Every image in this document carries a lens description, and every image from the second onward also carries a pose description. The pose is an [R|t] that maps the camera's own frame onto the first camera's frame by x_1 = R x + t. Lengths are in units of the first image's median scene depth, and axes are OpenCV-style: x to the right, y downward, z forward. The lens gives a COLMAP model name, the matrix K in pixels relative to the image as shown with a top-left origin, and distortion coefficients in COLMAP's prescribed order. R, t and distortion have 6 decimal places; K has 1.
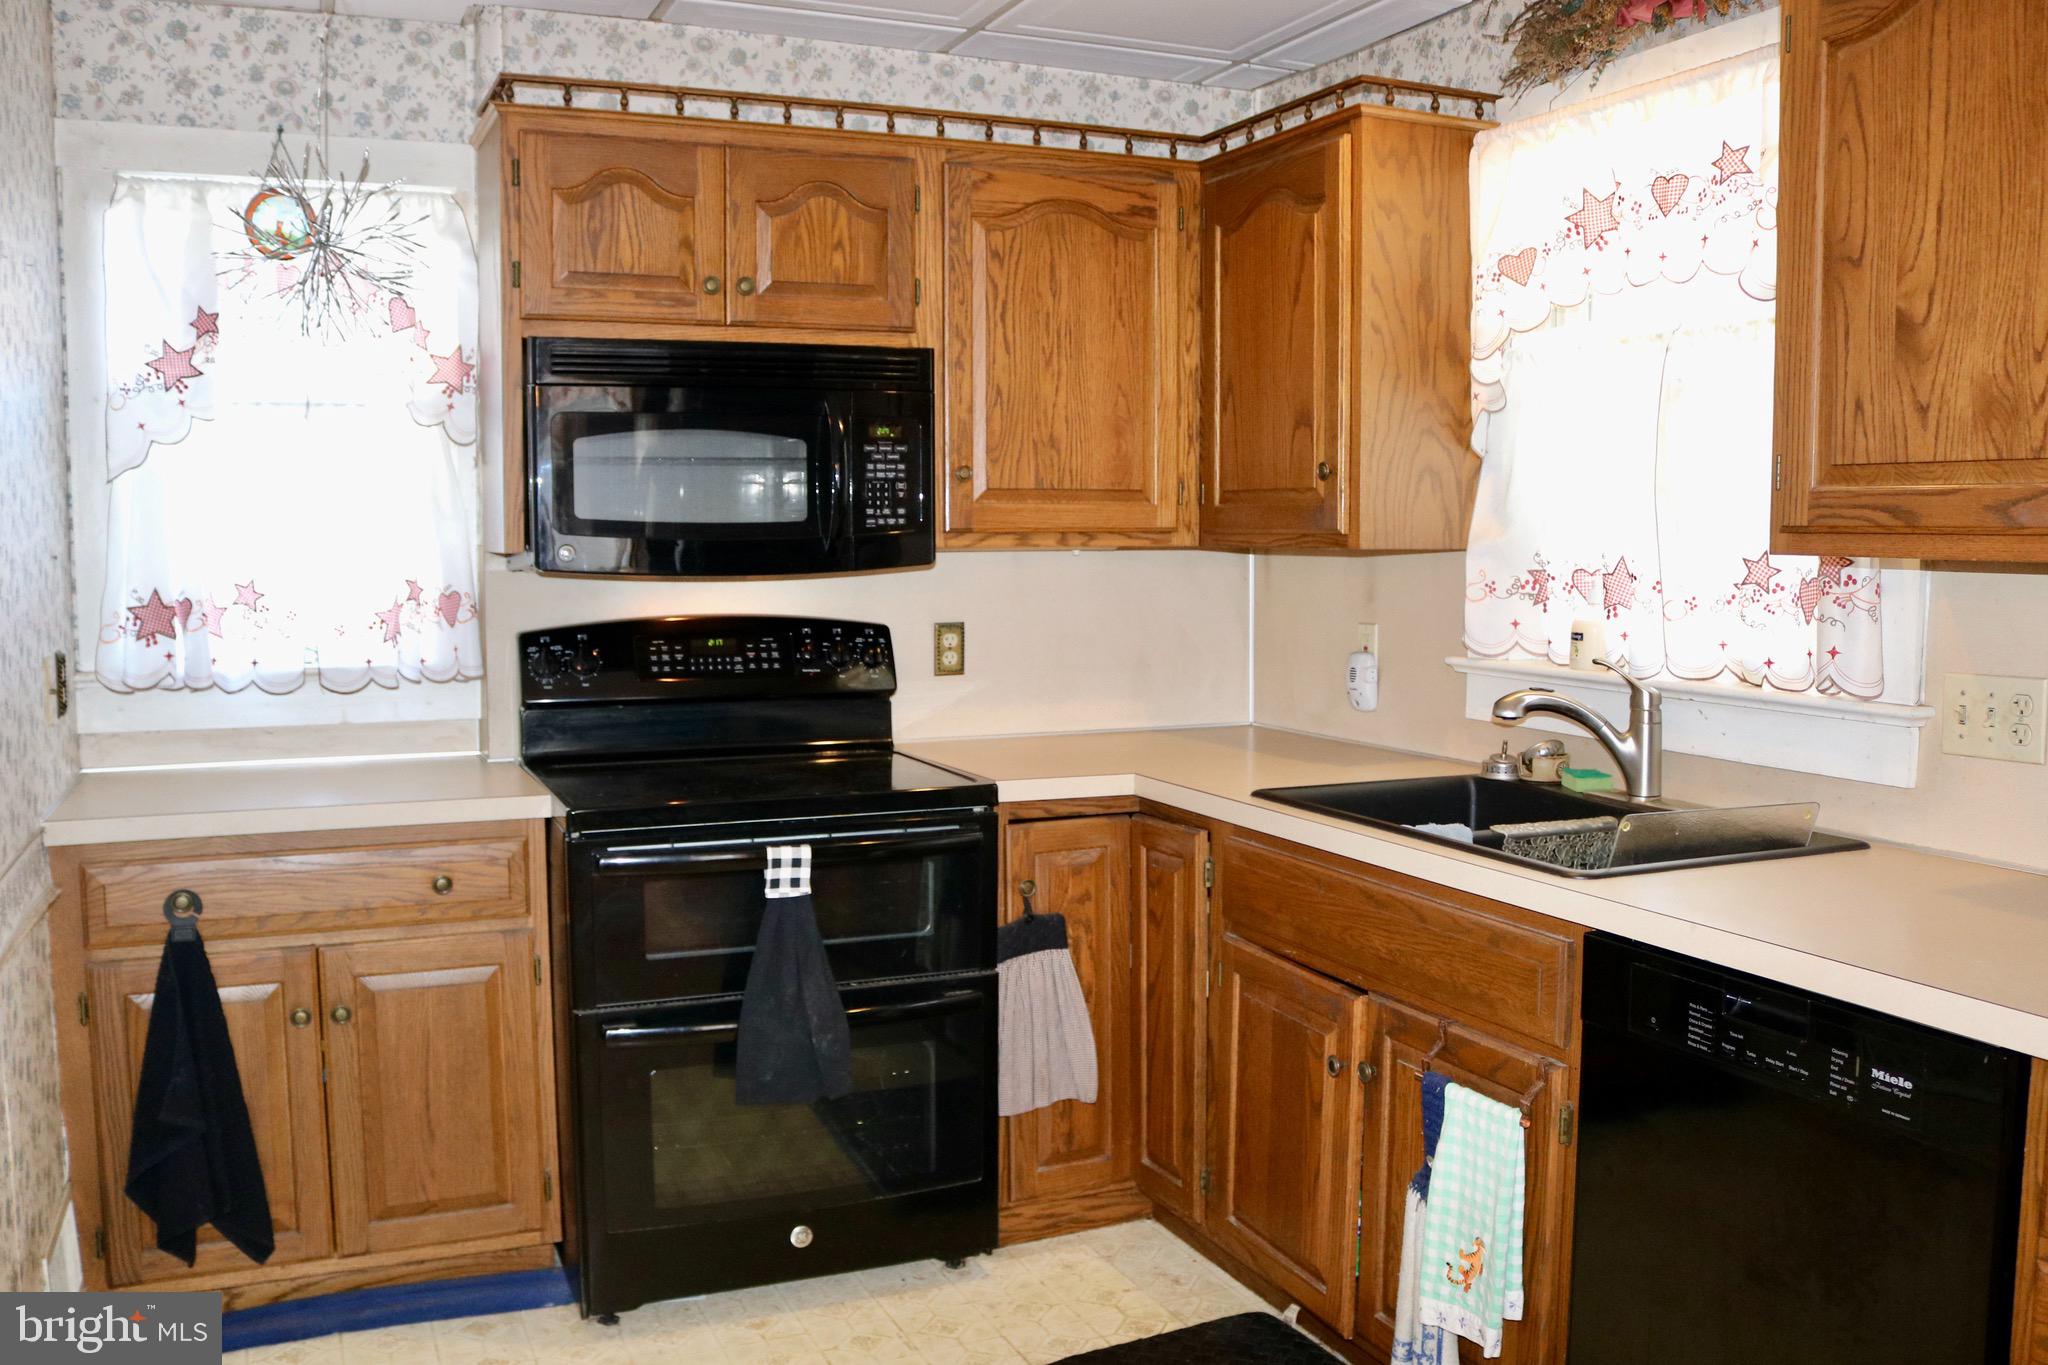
lens RADIAL K [[1775.1, 0, 1015.1], [0, 1775.1, 693.7], [0, 0, 1]] dist [-0.163459, 0.131852]
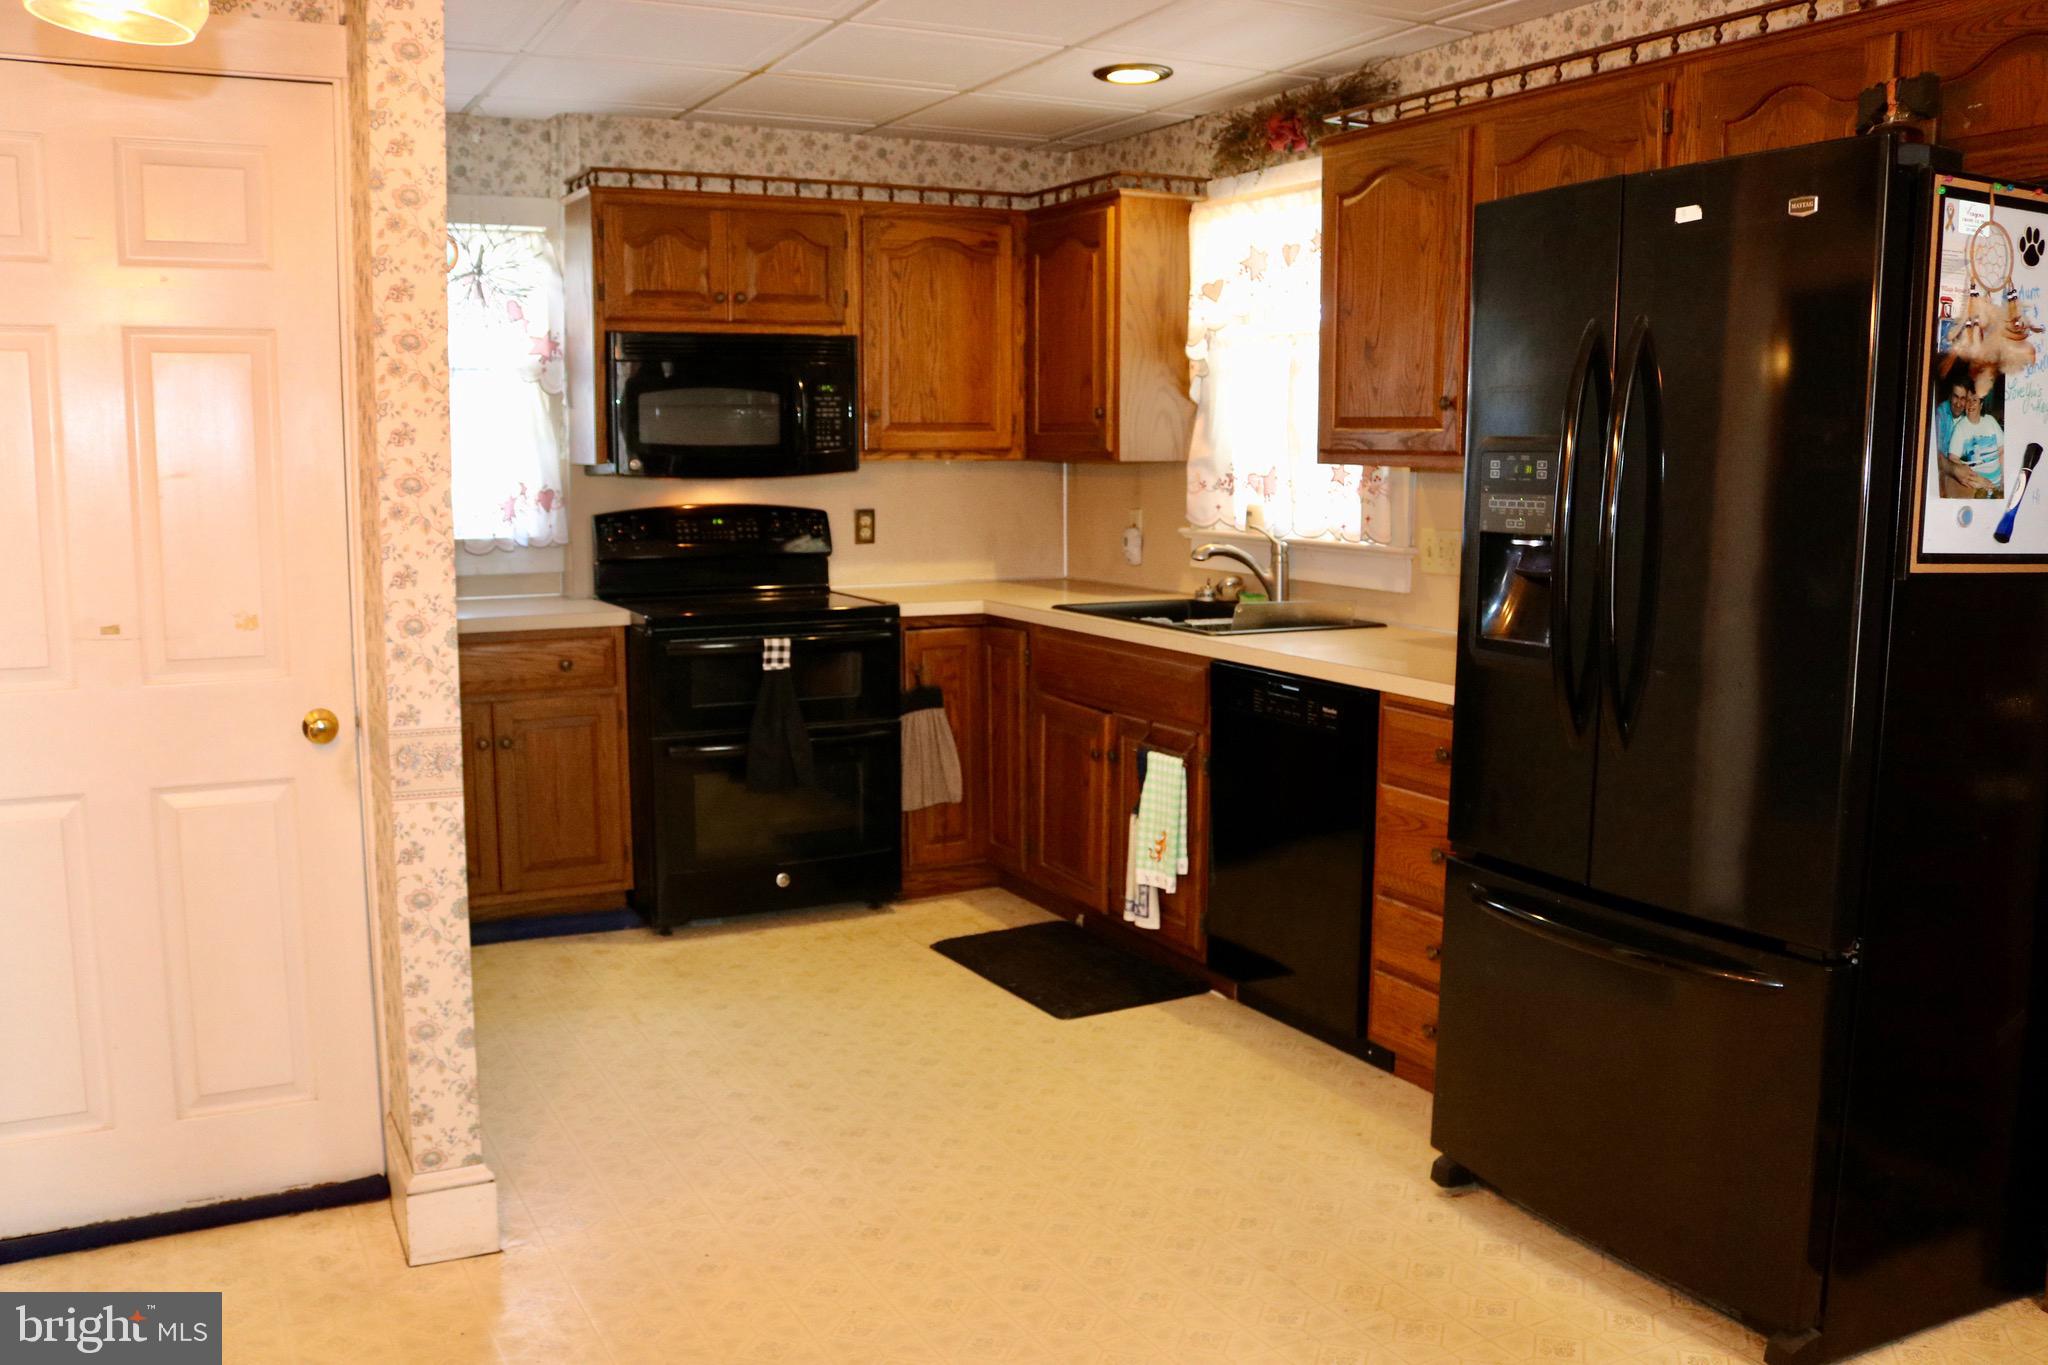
lens RADIAL K [[1700.0, 0, 1003.9], [0, 1700.0, 687.3], [0, 0, 1]] dist [-0.152425, 0.118601]
pose [[0.997926, -0.007758, 0.063899, -0.014257], [0.004403, 0.998612, 0.052482, 0.044114], [-0.064217, -0.052092, 0.996575, -0.564691]]
